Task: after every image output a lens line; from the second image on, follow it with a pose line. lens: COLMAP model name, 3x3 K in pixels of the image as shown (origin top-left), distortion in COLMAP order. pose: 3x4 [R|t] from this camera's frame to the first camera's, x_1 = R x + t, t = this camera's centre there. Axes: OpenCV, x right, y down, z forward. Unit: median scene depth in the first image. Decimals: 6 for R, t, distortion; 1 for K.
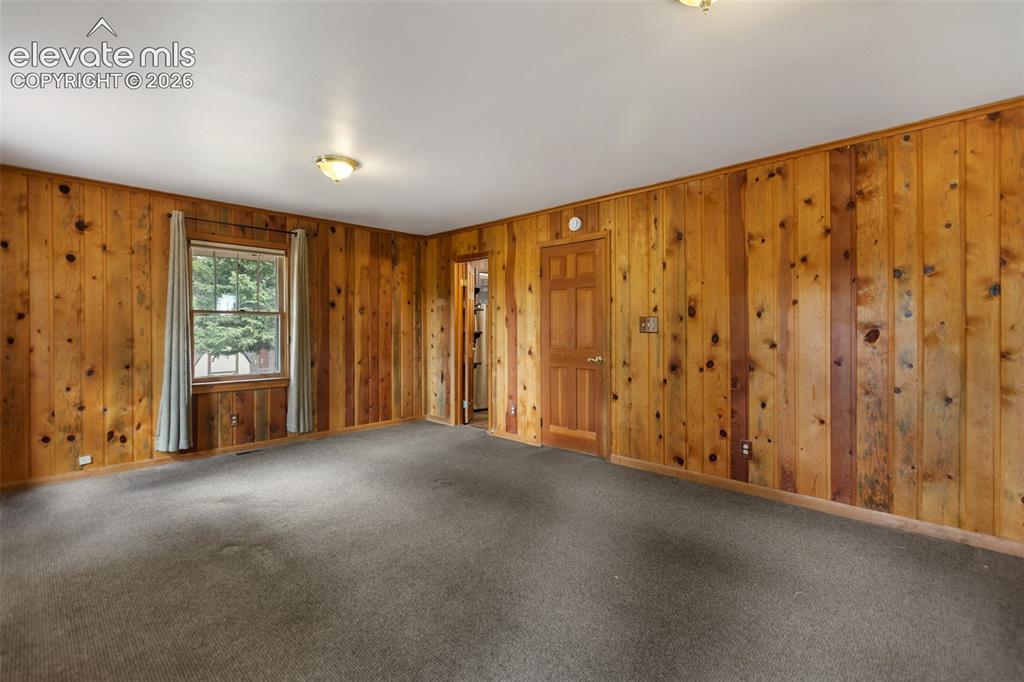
lens RADIAL K [[467.6, 0, 511.8], [0, 467.6, 330.3], [0, 0, 1]] dist [0.014832, -0.000833]
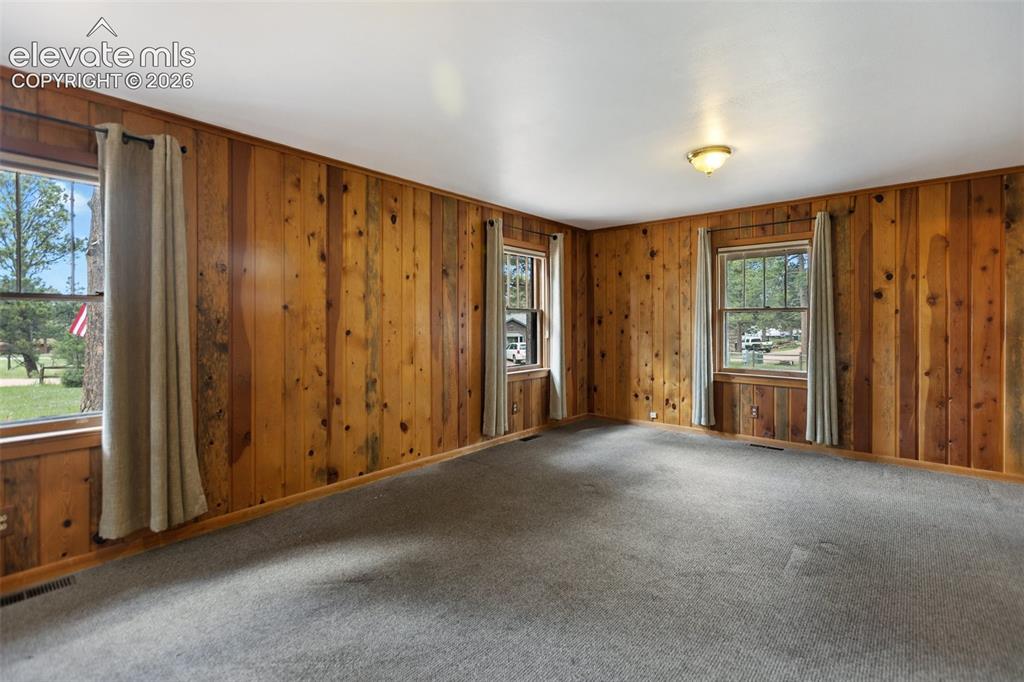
lens RADIAL K [[467.6, 0, 513.7], [0, 467.6, 326.3], [0, 0, 1]] dist [0.014832, -0.000833]
pose [[0.070571, 0.007687, -0.997477, 0.434936], [-0.005273, 0.999959, 0.007333, -0.005559], [0.997493, 0.004742, 0.070609, 0.409141]]
